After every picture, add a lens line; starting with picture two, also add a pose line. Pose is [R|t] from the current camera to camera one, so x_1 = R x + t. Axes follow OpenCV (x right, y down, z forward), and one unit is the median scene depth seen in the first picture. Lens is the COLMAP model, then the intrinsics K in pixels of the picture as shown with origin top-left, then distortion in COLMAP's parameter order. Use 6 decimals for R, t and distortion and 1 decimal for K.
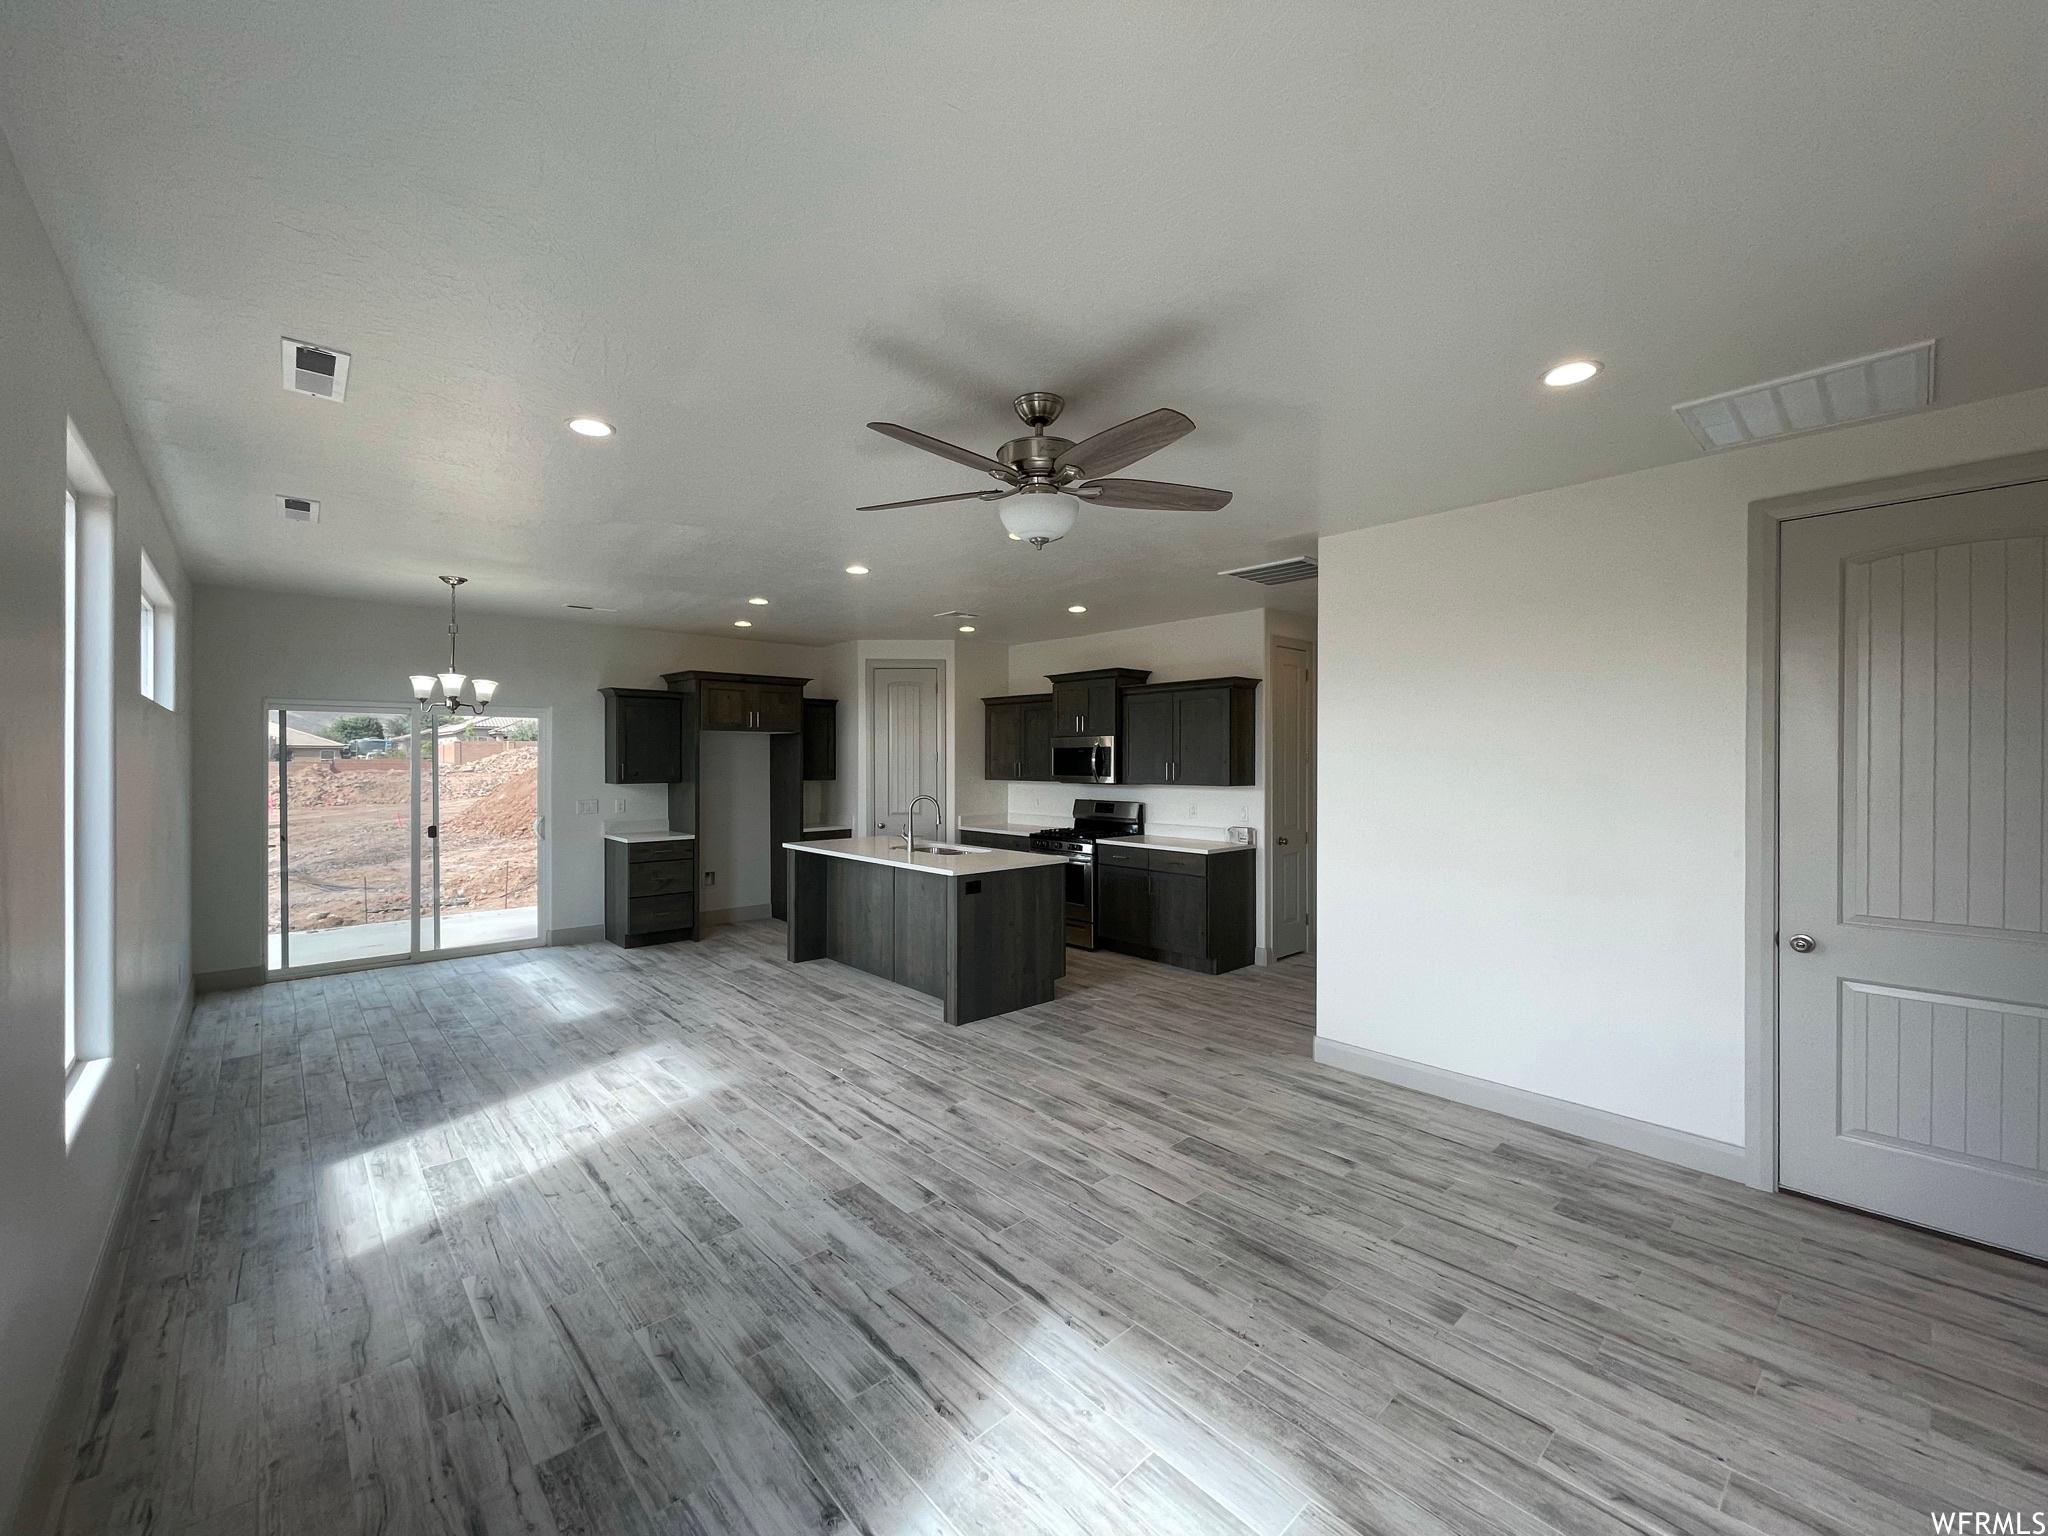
lens RADIAL K [[837.1, 0, 1024.0], [0, 837.1, 768.0], [0, 0, 1]] dist [-0.002361, 0.000375]
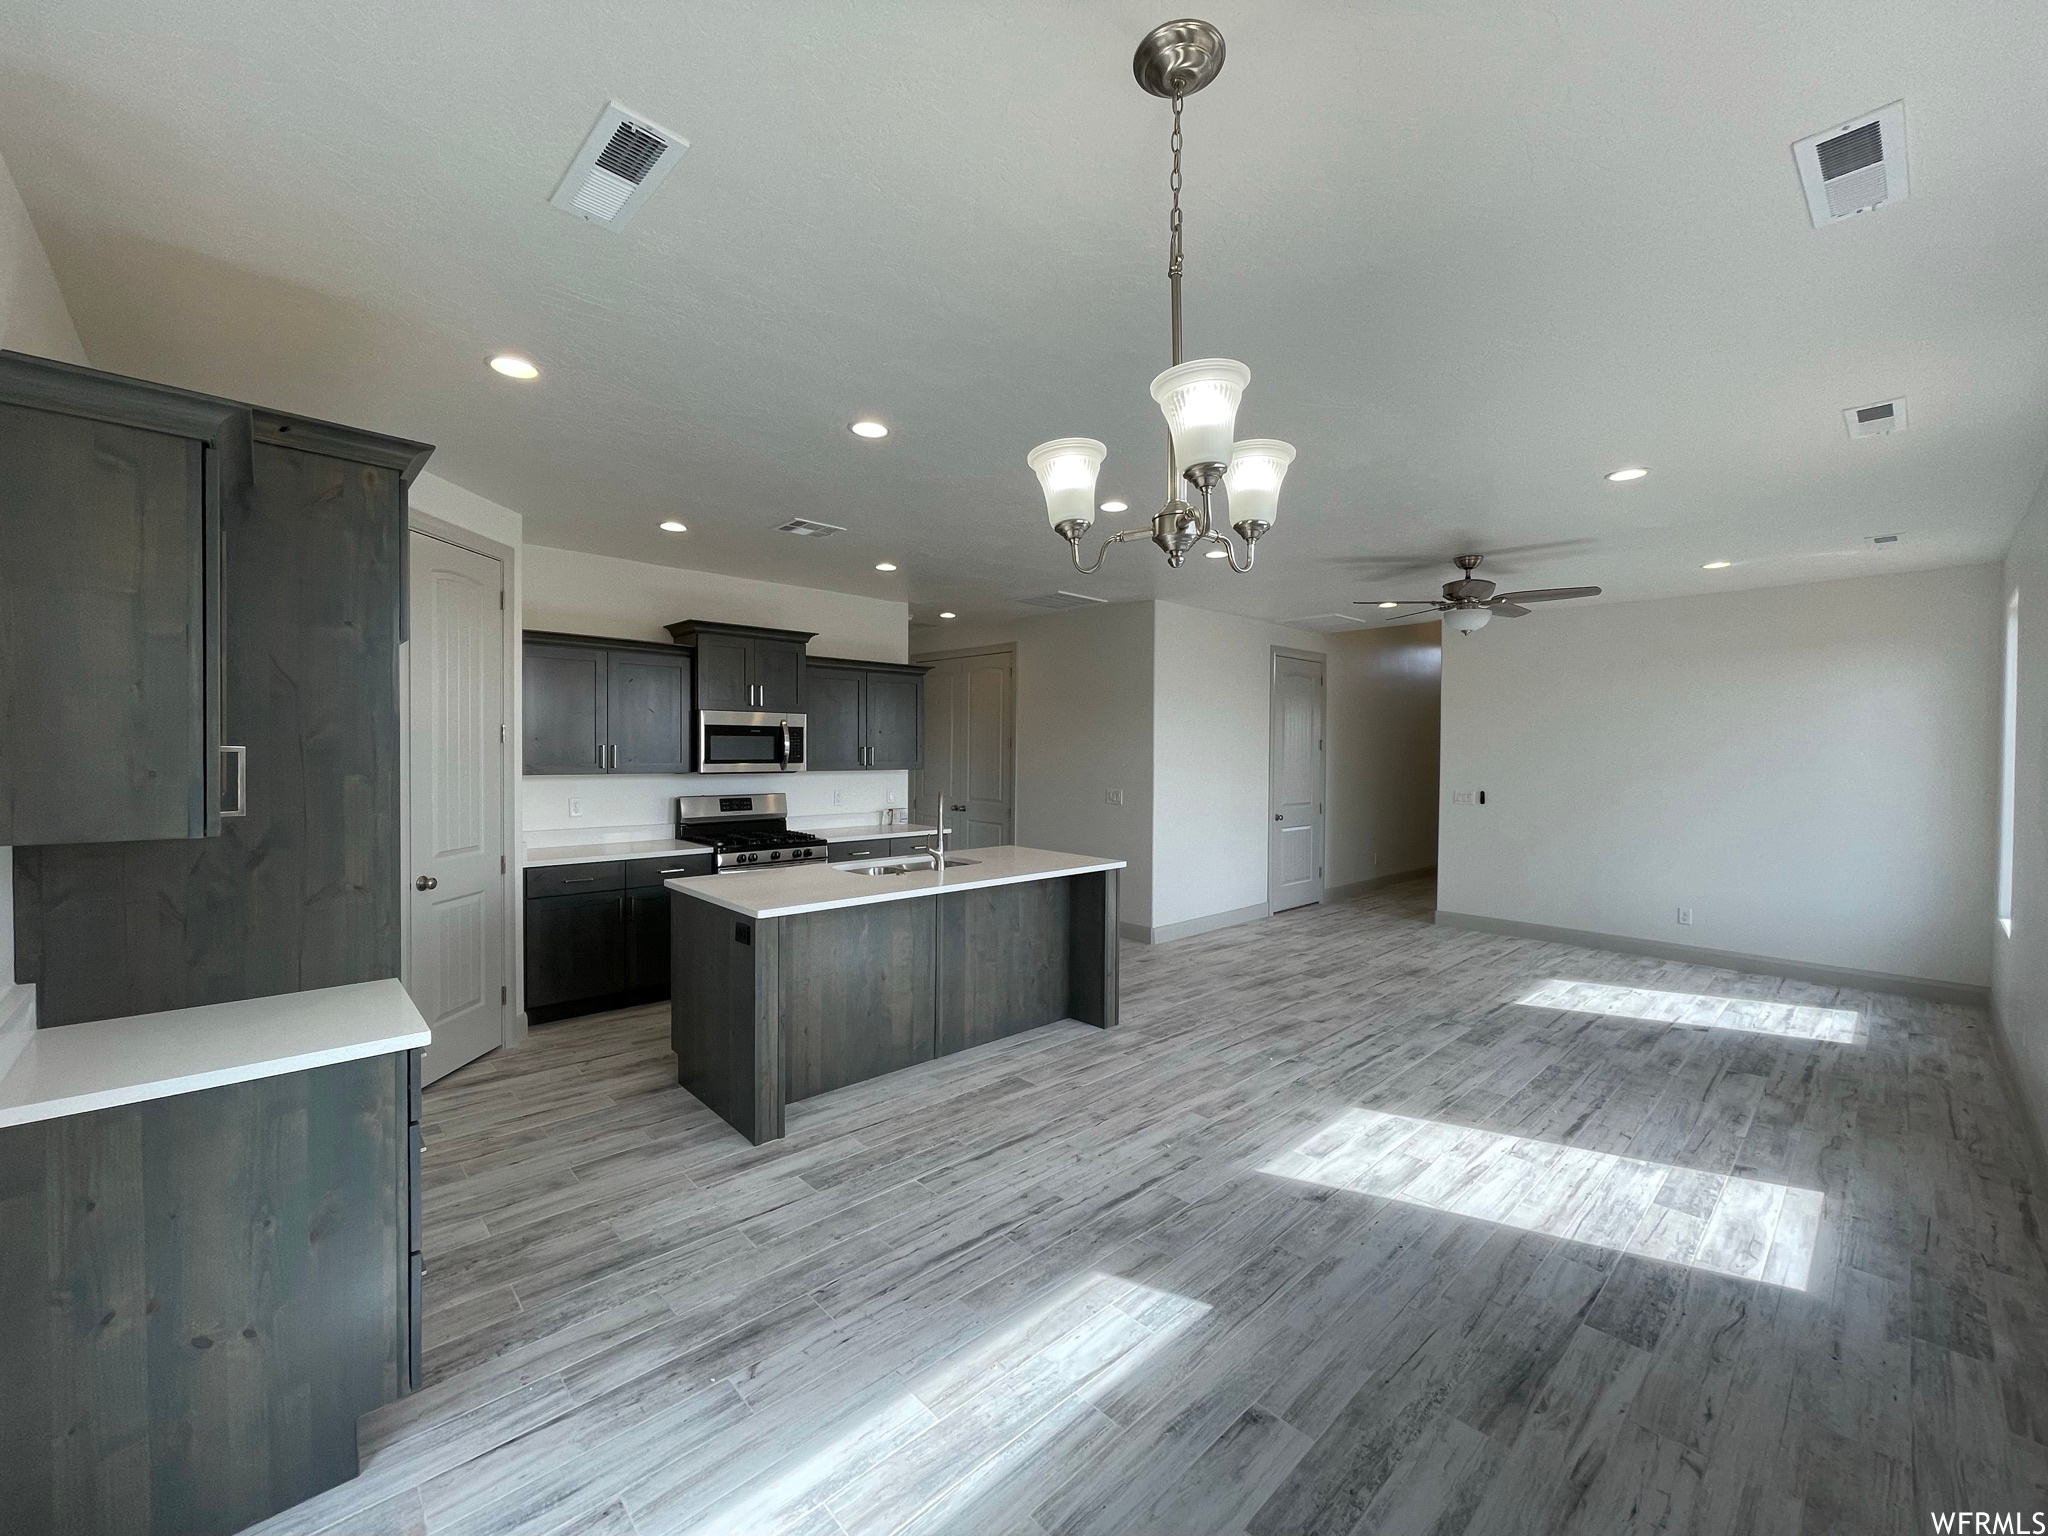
lens RADIAL K [[828.2, 0, 1024.0], [0, 828.2, 768.0], [0, 0, 1]] dist [-0.001460, 0.003935]
pose [[-0.019727, -0.022746, 0.999547, -1.238698], [0.000638, 0.999741, 0.022763, -0.005908], [-0.999805, 0.001087, -0.019707, 1.373511]]
